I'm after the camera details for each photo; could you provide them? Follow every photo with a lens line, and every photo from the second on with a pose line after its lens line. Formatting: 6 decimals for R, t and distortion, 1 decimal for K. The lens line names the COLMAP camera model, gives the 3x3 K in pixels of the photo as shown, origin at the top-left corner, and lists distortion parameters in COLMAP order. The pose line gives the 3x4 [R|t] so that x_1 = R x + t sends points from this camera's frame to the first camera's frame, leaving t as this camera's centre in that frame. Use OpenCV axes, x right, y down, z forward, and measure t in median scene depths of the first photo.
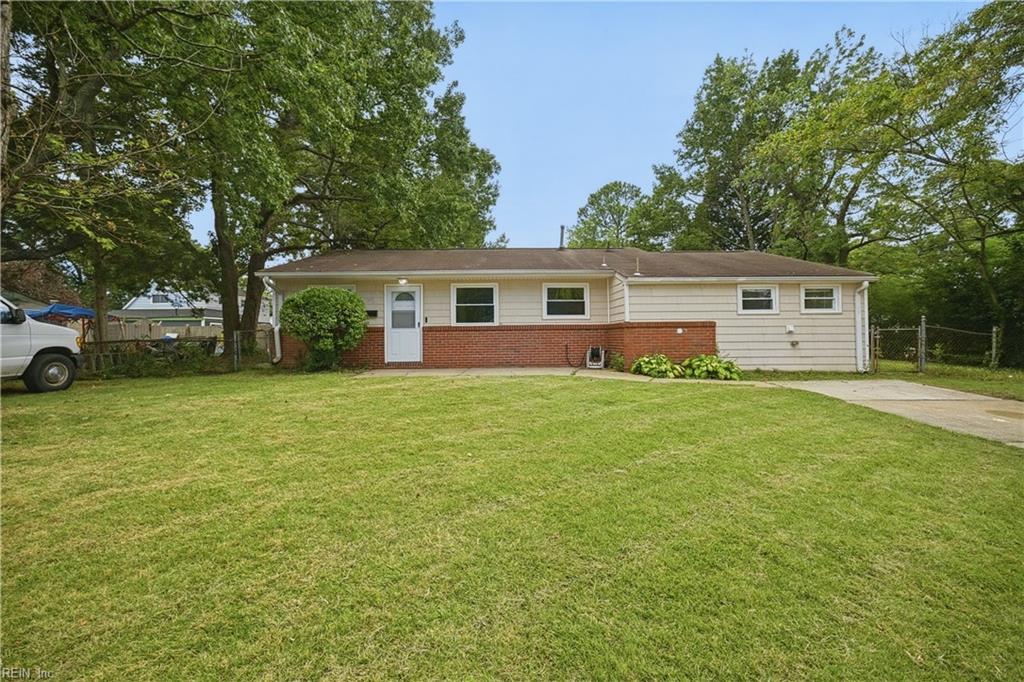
lens RADIAL K [[402.1, 0, 511.9], [0, 402.1, 342.5], [0, 0, 1]] dist [0.003004, 0.000269]
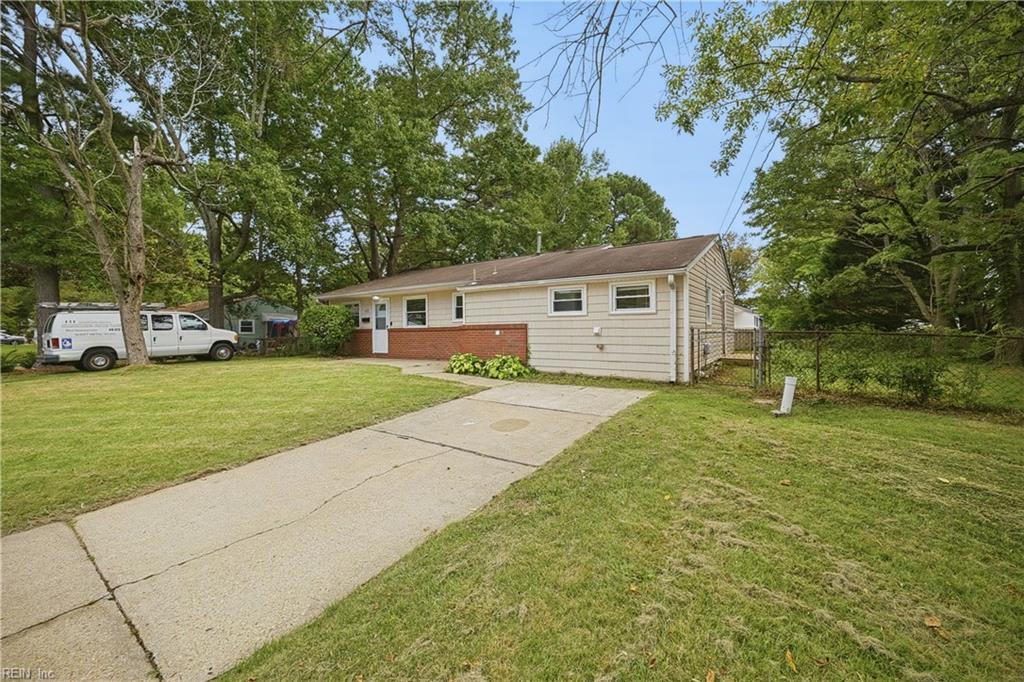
lens RADIAL K [[402.1, 0, 511.5], [0, 402.1, 336.9], [0, 0, 1]] dist [0.003004, 0.000269]
pose [[0.818096, 0.008999, -0.575011, 1.062017], [-0.008931, 0.999956, 0.002943, -0.020698], [0.575012, 0.002727, 0.818141, 0.116642]]
